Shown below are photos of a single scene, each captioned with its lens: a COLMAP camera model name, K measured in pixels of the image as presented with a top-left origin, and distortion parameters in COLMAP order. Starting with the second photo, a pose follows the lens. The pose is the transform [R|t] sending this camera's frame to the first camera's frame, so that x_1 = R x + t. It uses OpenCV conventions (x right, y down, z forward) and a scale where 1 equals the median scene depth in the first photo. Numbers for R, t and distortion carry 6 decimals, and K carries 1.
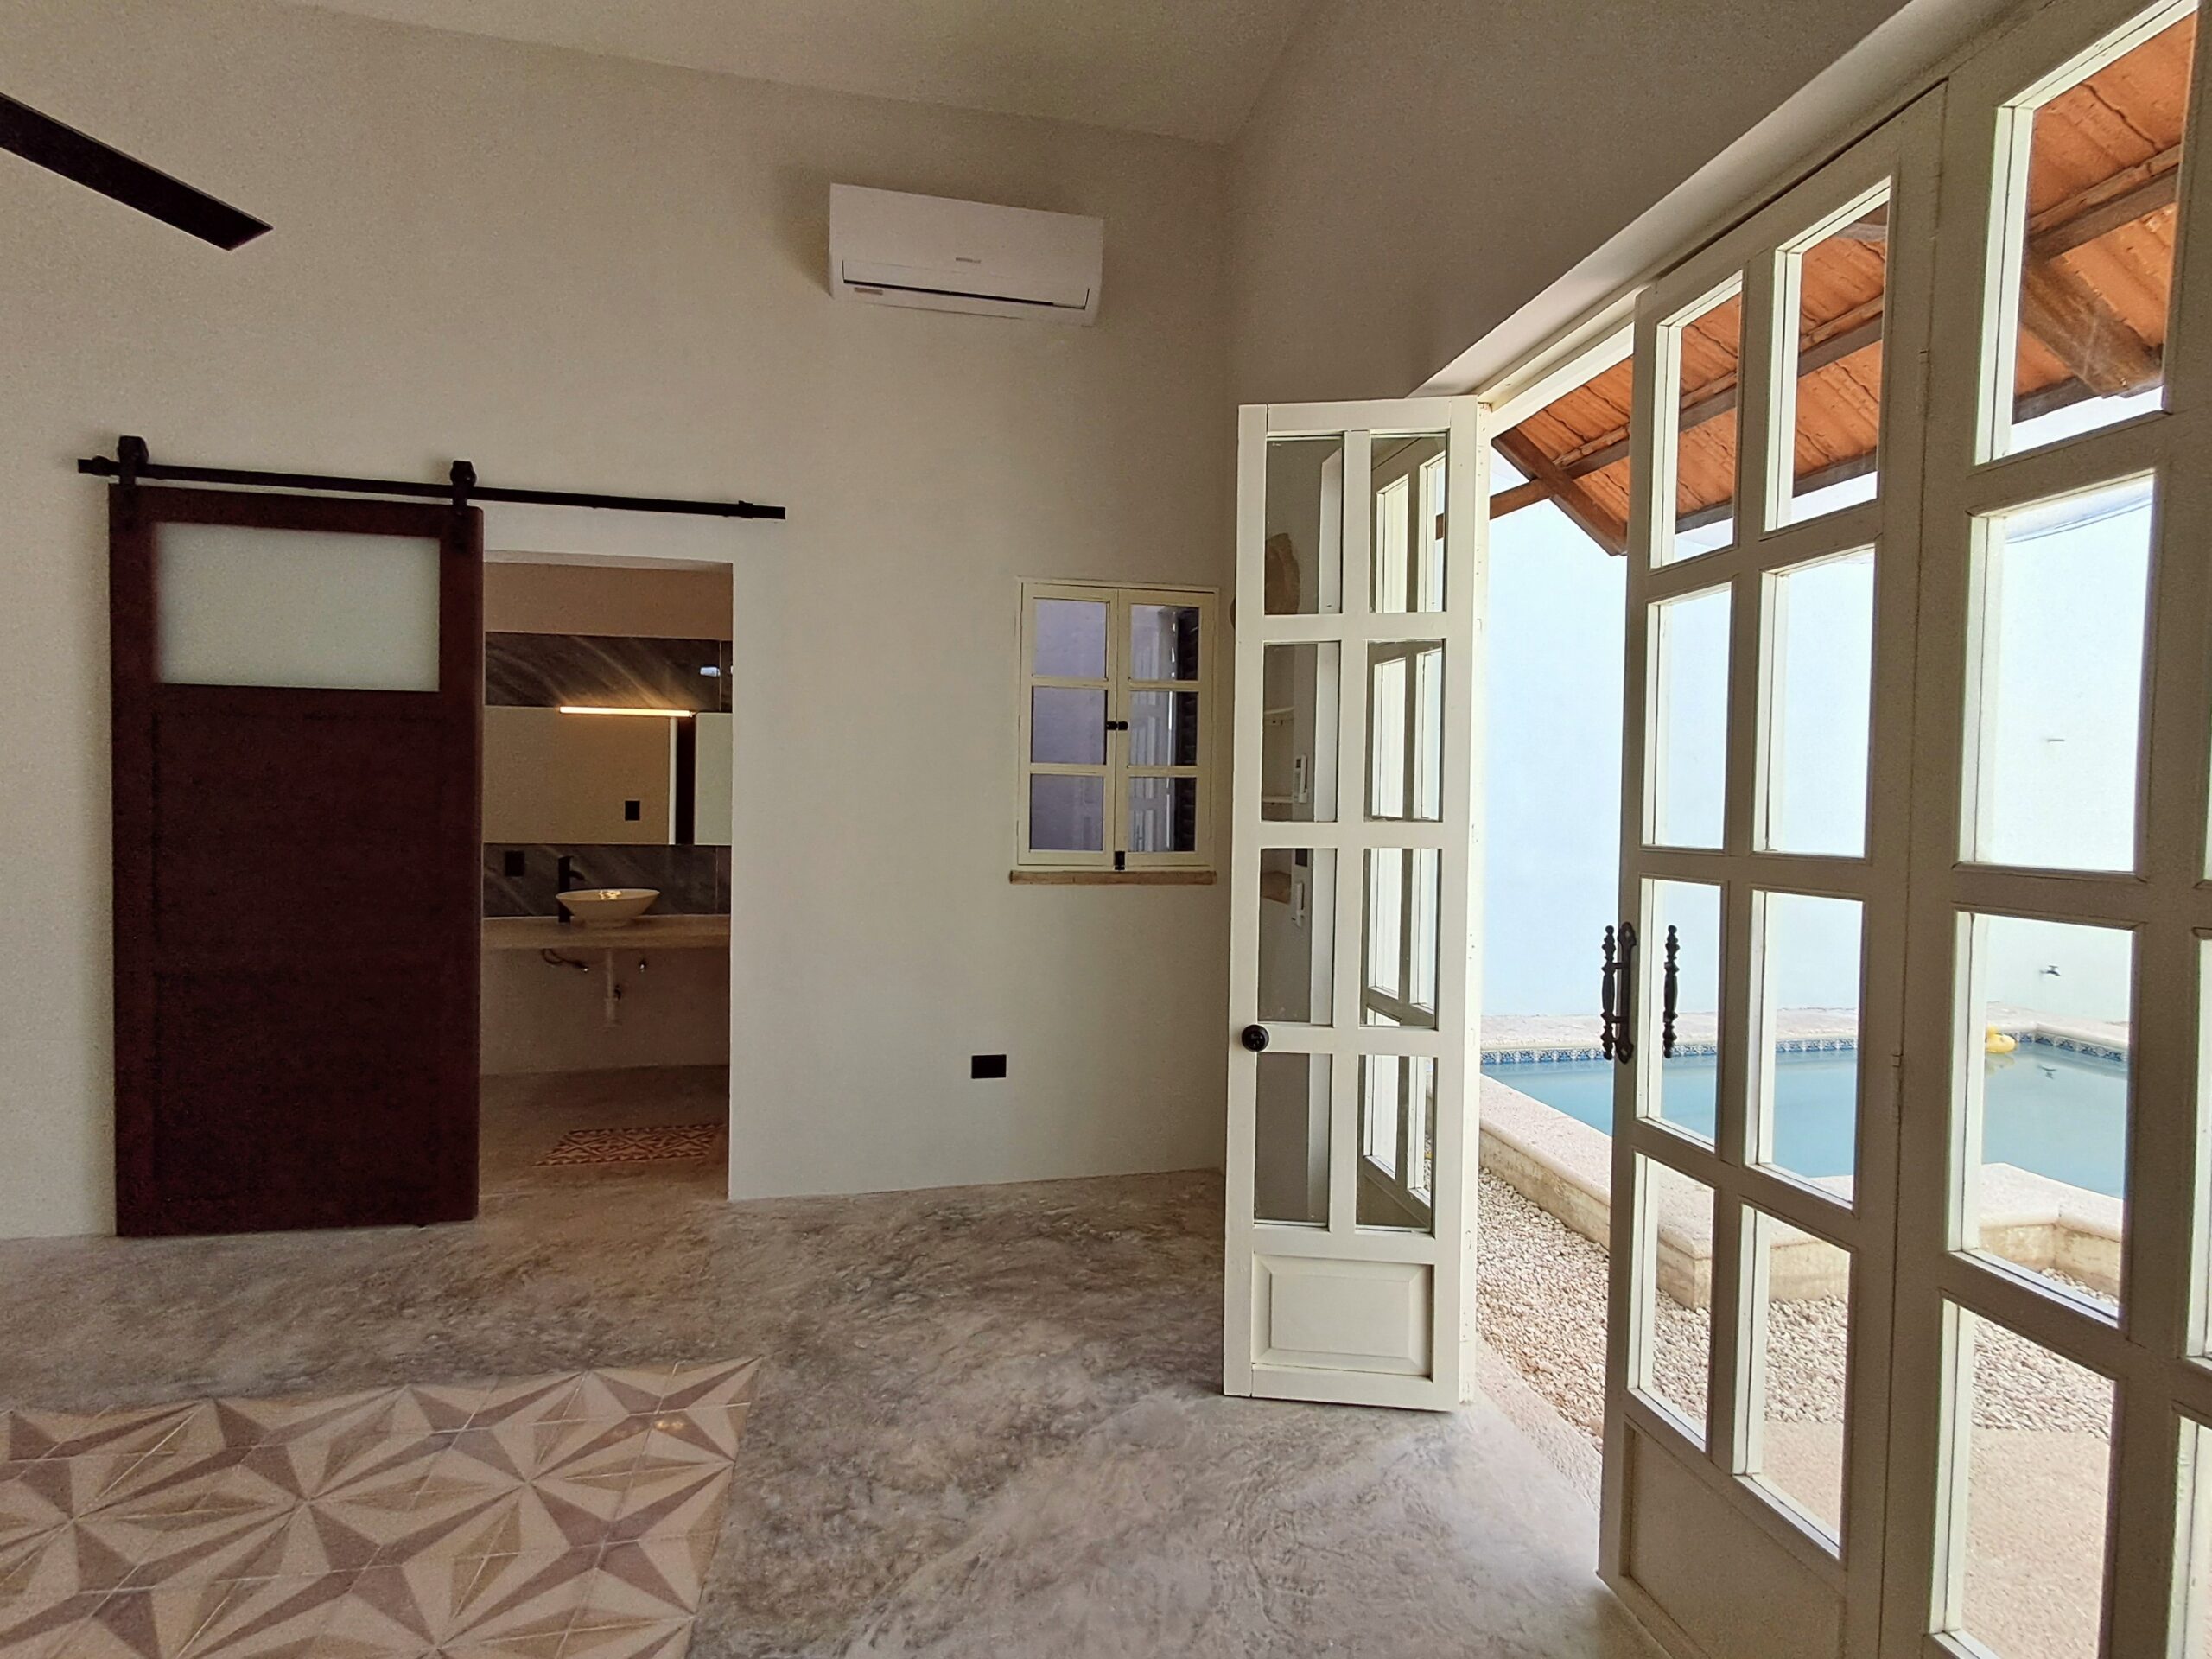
lens RADIAL K [[1017.1, 0, 1108.7], [0, 1017.1, 810.9], [0, 0, 1]] dist [-0.011663, -0.001285]
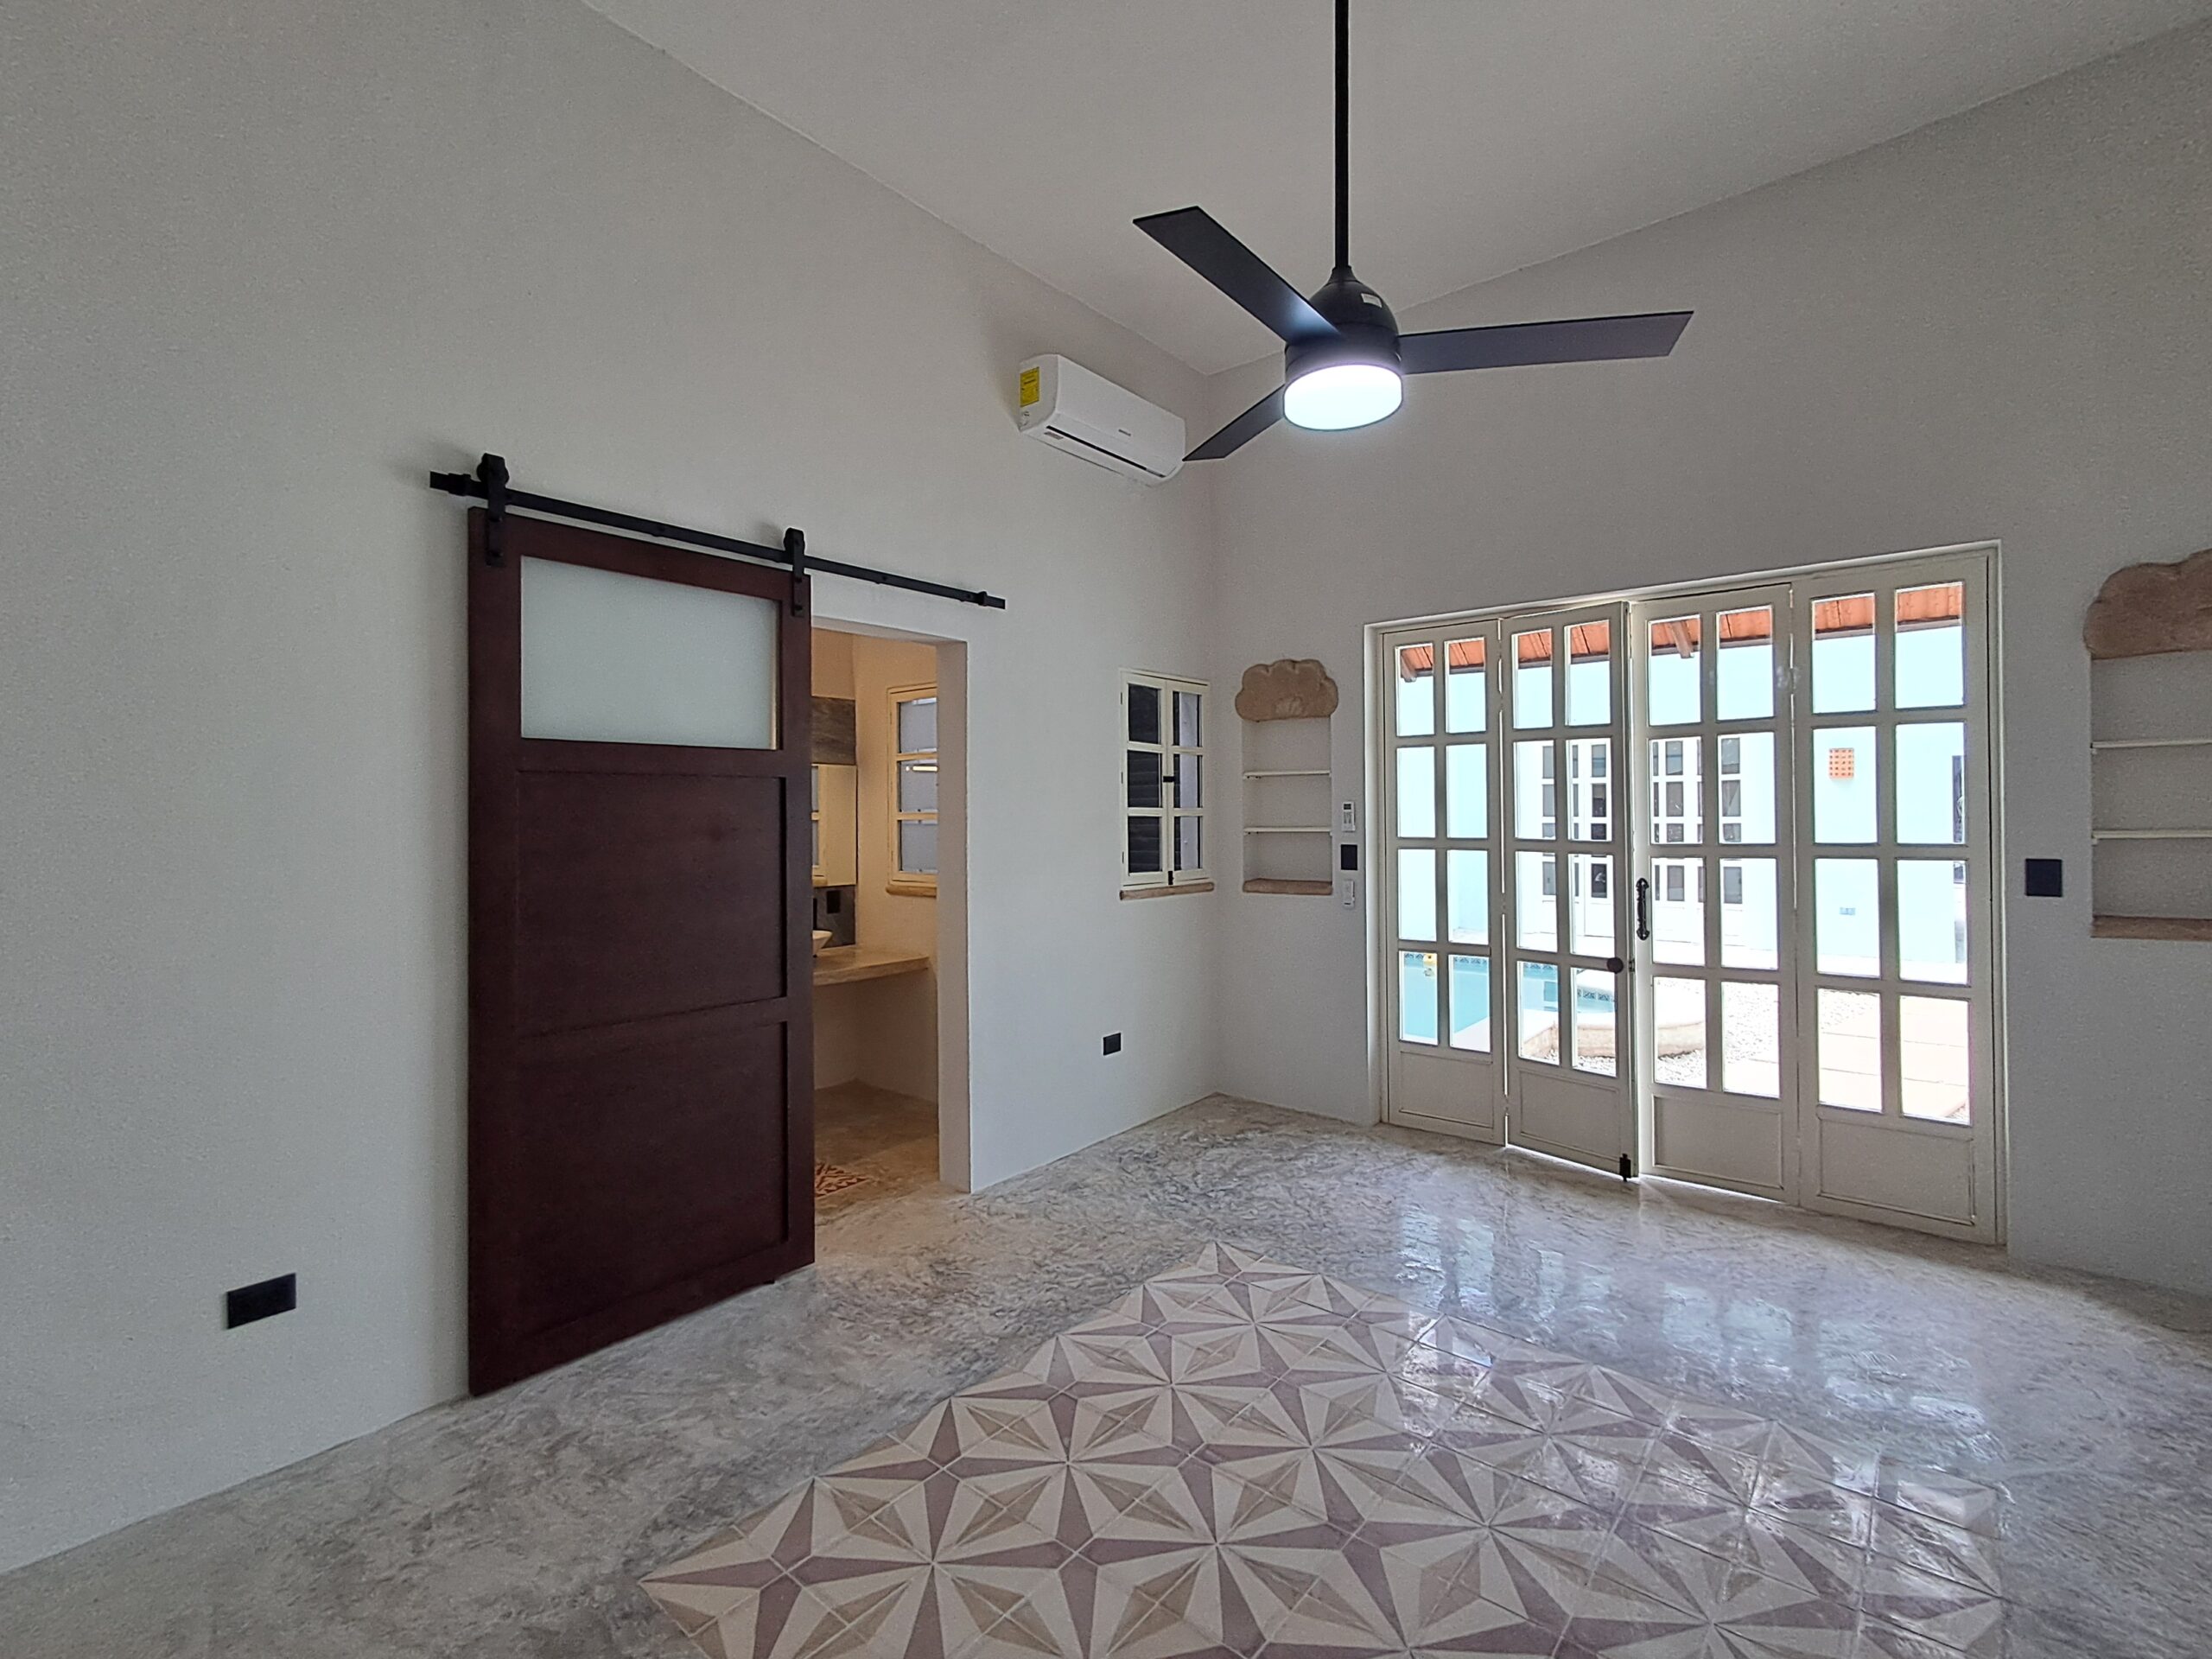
lens RADIAL K [[1017.1, 0, 1101.8], [0, 1017.1, 829.5], [0, 0, 1]] dist [-0.011663, -0.001285]
pose [[0.777764, -0.035405, 0.627558, -1.061834], [0.037546, 0.999246, 0.009842, -0.038170], [-0.627433, 0.015907, 0.778508, -0.000086]]
